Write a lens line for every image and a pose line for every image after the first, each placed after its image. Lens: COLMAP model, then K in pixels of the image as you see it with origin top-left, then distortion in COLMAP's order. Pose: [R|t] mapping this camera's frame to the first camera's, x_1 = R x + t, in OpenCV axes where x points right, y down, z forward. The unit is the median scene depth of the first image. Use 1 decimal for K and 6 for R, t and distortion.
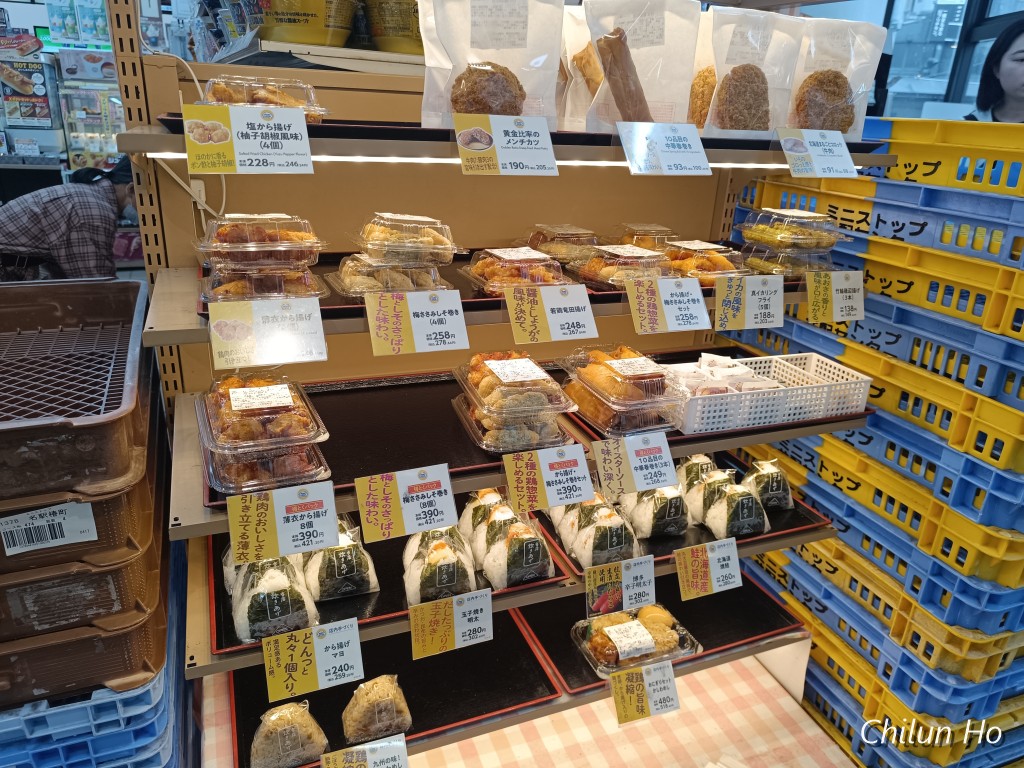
lens RADIAL K [[705.5, 0, 512.0], [0, 705.5, 384.0], [0, 0, 1]] dist [-0.003087, -0.005629]
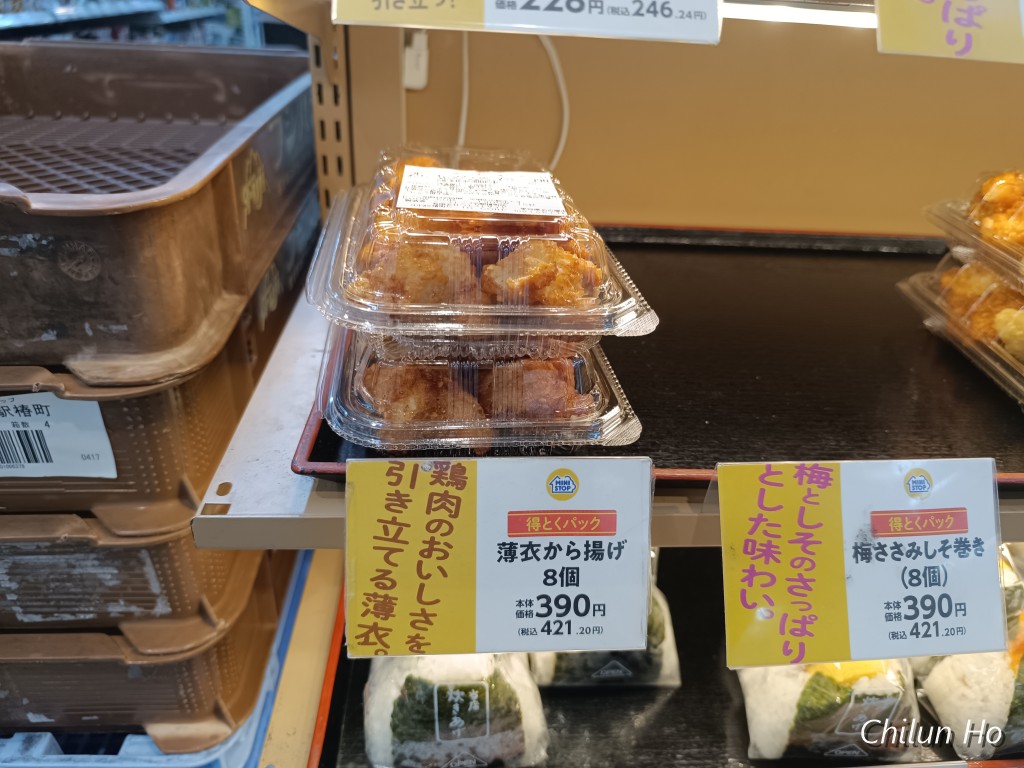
lens RADIAL K [[705.5, 0, 512.0], [0, 705.5, 384.0], [0, 0, 1]] dist [-0.003087, -0.005629]
pose [[0.944707, 0.160917, -0.285718, -0.223010], [-0.122651, 0.981469, 0.147227, 0.061042], [0.304114, -0.104043, 0.946937, 0.657386]]
